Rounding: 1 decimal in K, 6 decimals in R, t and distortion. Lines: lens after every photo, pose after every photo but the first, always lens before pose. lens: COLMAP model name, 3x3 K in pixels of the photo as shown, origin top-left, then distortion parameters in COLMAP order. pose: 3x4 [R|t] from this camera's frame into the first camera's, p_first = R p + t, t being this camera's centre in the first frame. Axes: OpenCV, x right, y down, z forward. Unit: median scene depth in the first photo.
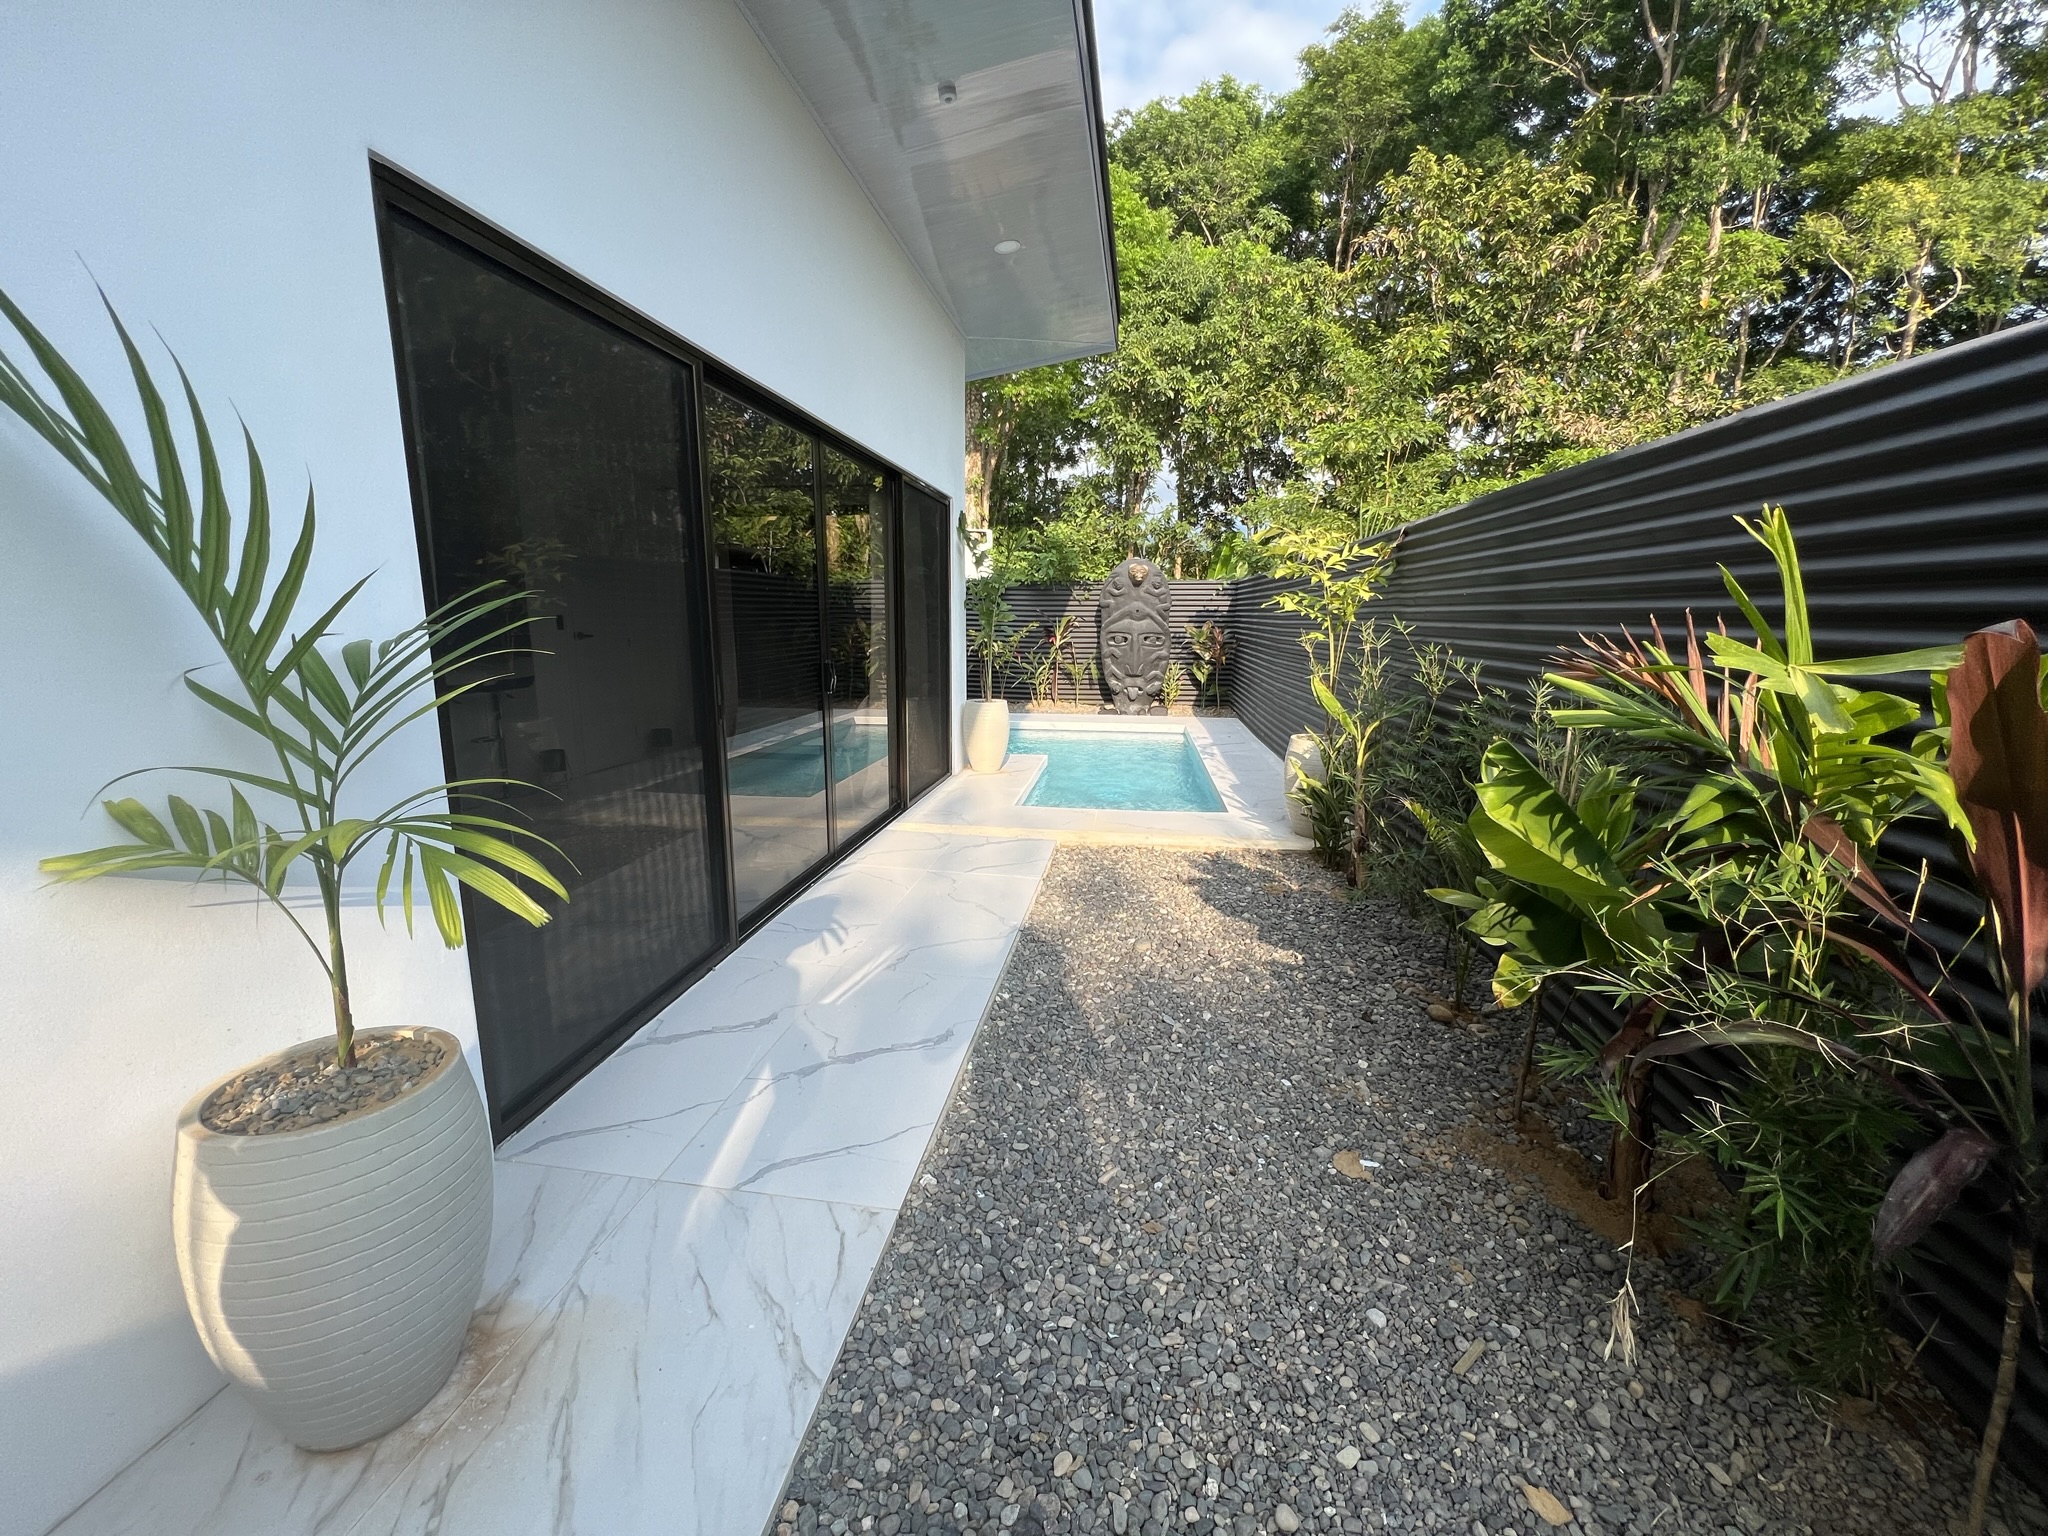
lens RADIAL K [[820.5, 0, 1022.4], [0, 820.5, 774.6], [0, 0, 1]] dist [0.002536, 0.000507]
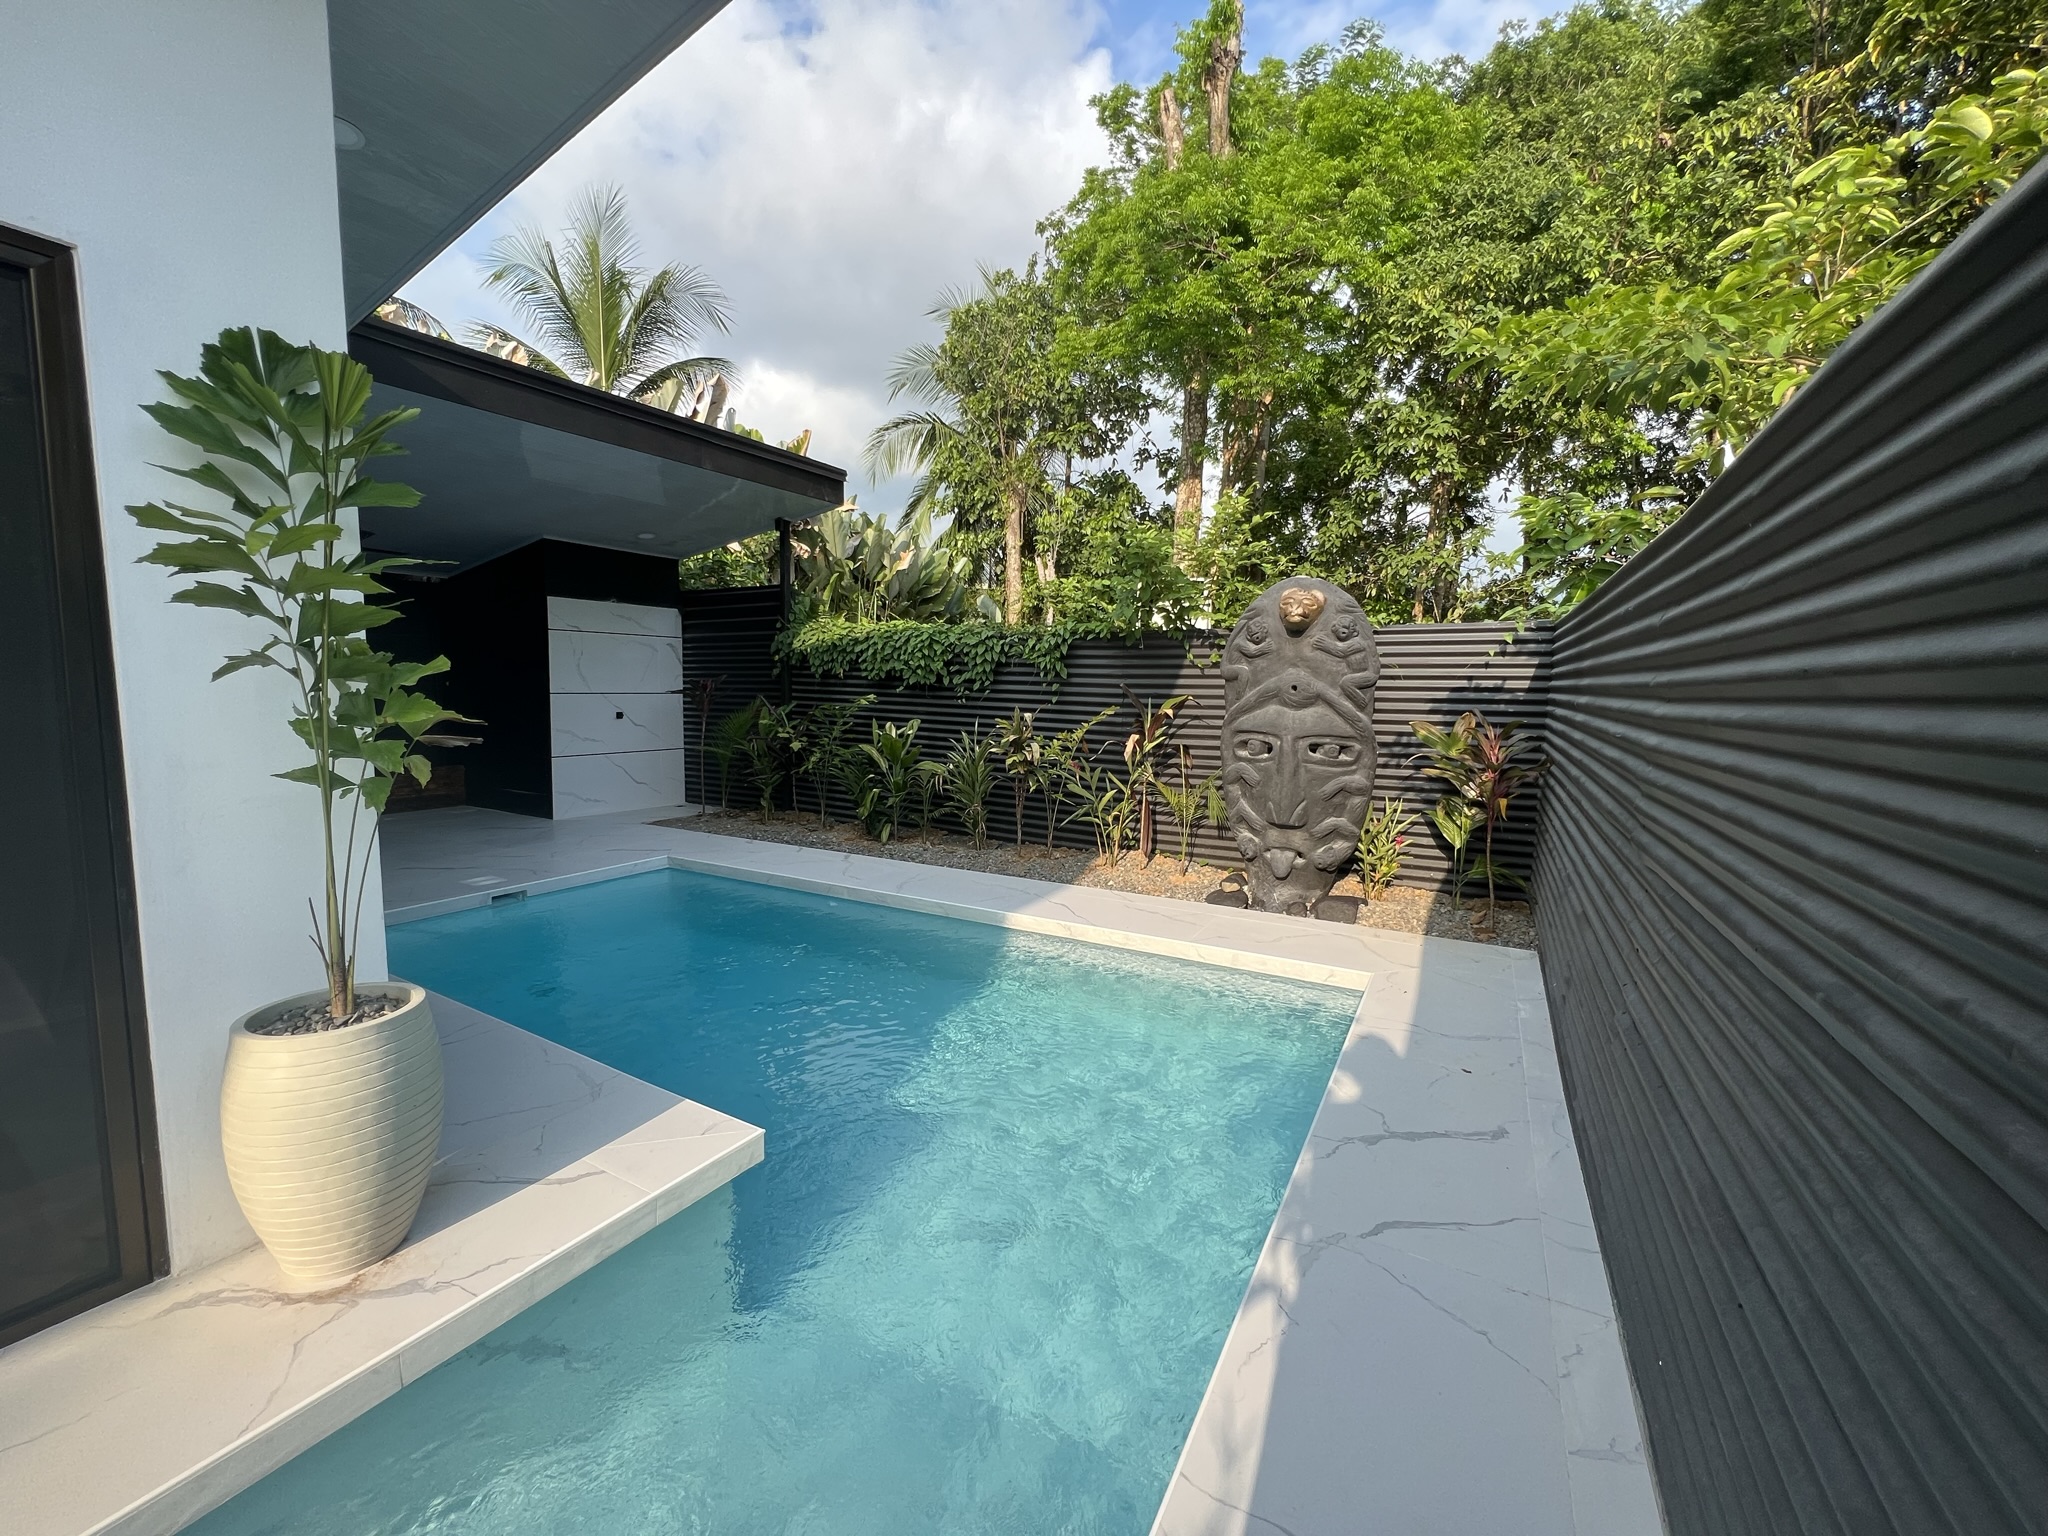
lens RADIAL K [[820.5, 0, 1027.4], [0, 820.5, 768.9], [0, 0, 1]] dist [0.002536, 0.000507]
pose [[0.929973, 0.042922, -0.365114, 0.170483], [-0.076866, 0.993911, -0.078941, -0.105738], [0.359503, 0.101478, 0.927610, 0.520020]]
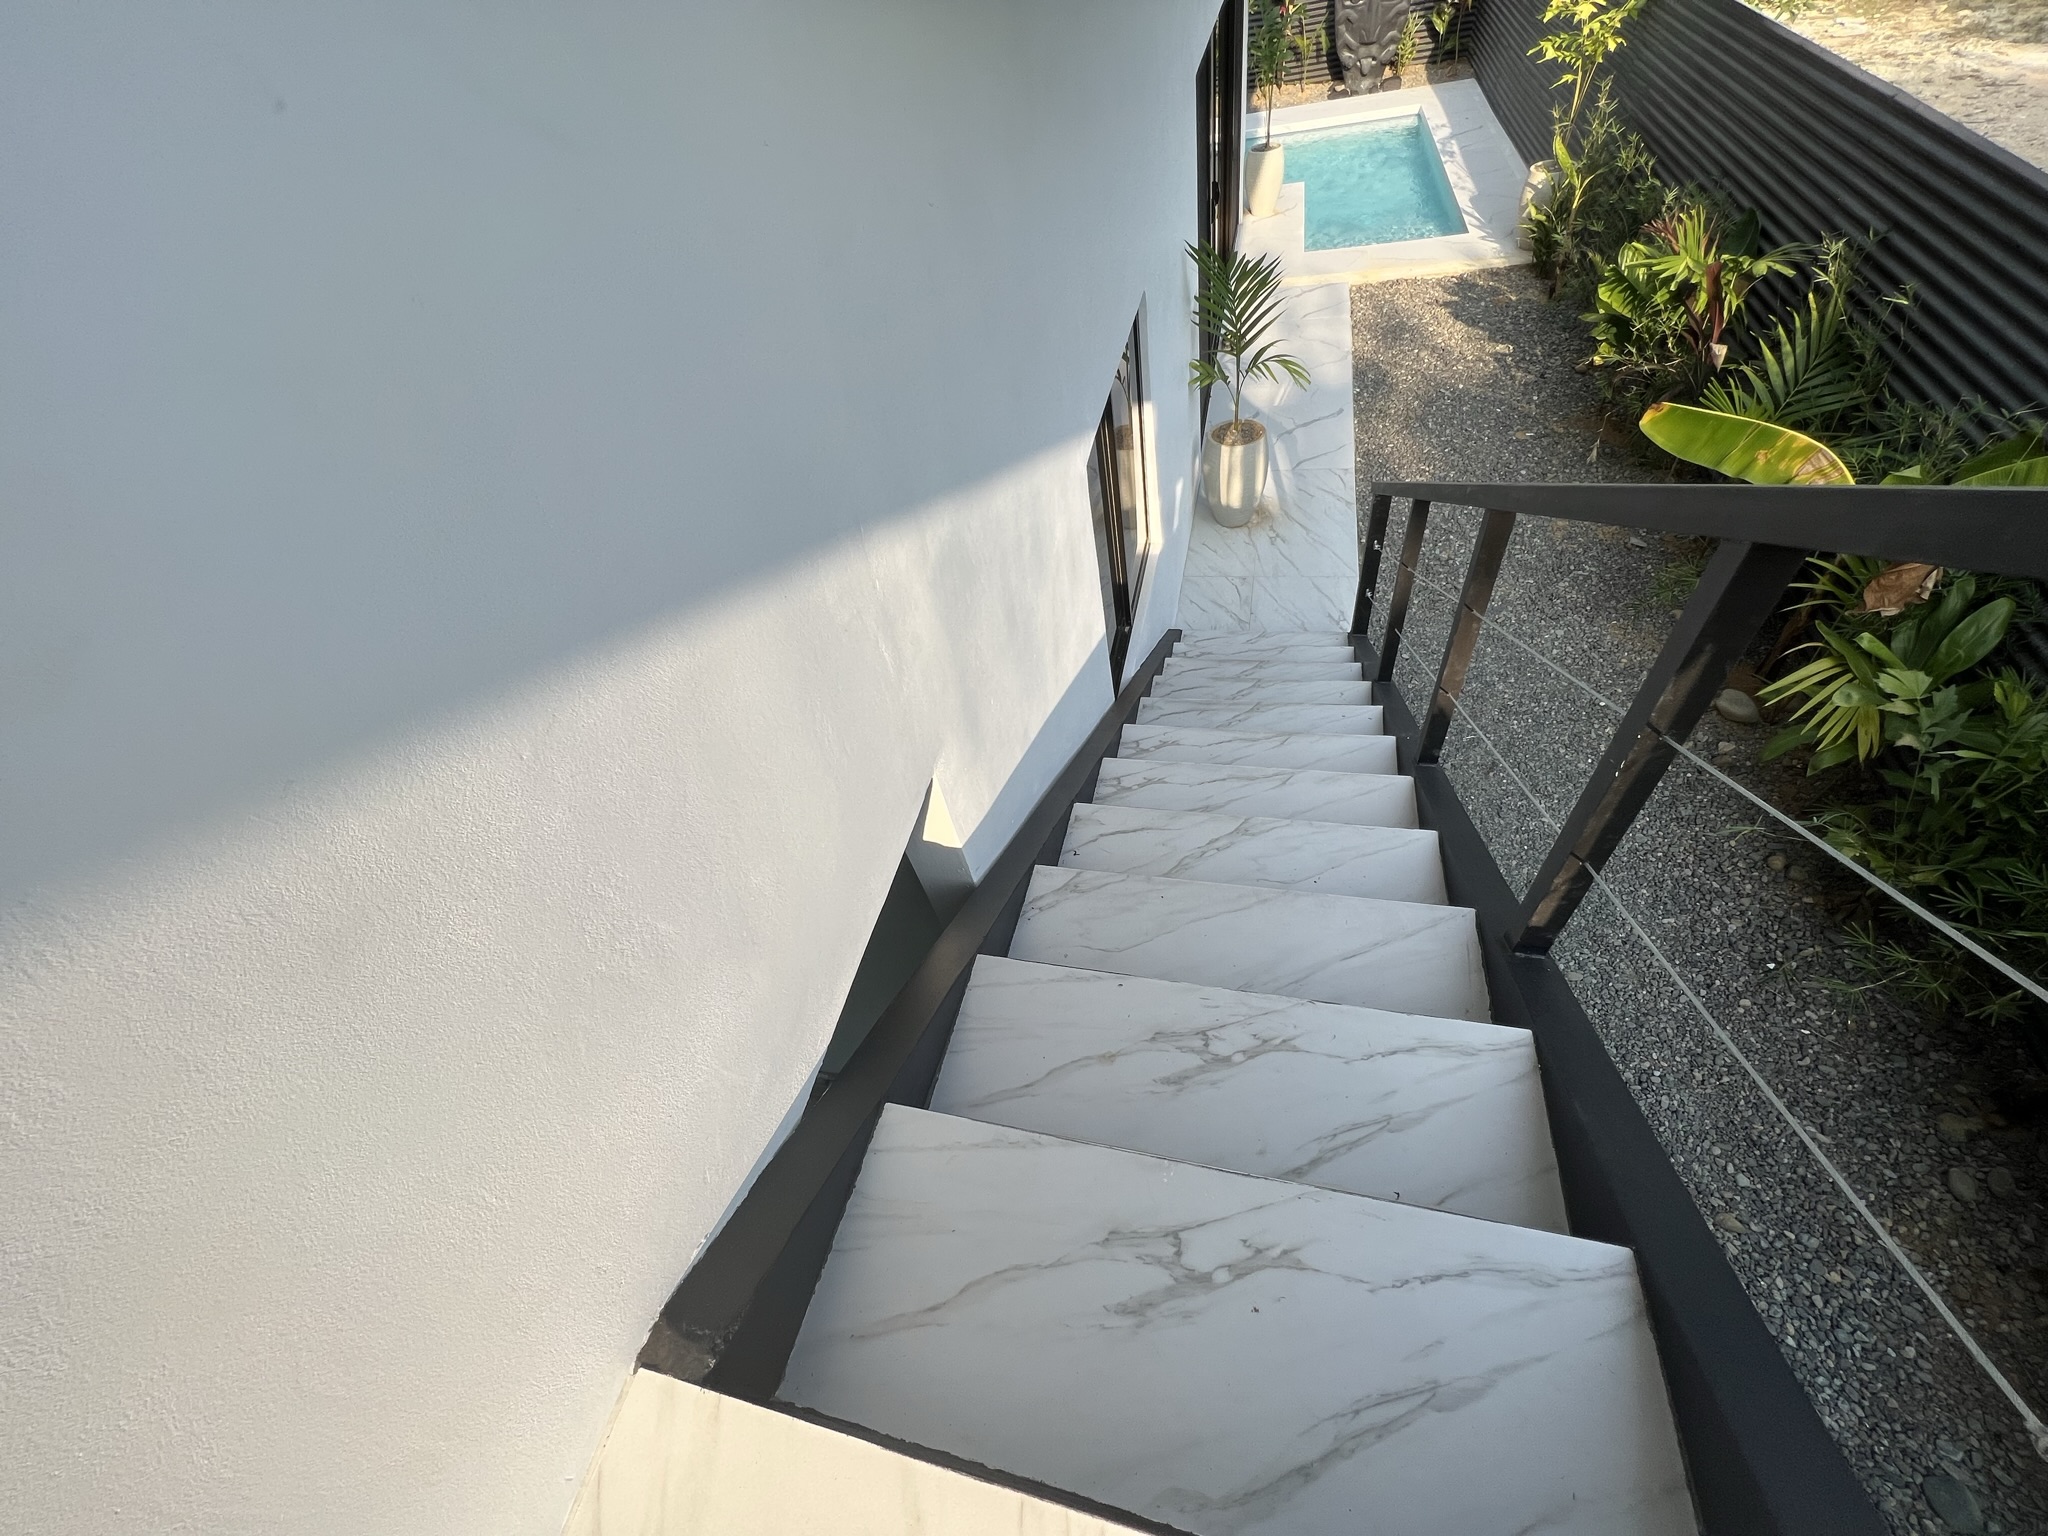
lens RADIAL K [[820.5, 0, 1024.9], [0, 820.5, 760.8], [0, 0, 1]] dist [0.002536, 0.000507]
pose [[0.981543, -0.059118, -0.181874, -0.144577], [0.158602, 0.783026, 0.601427, -0.106345], [0.106856, -0.619172, 0.777951, -0.361053]]
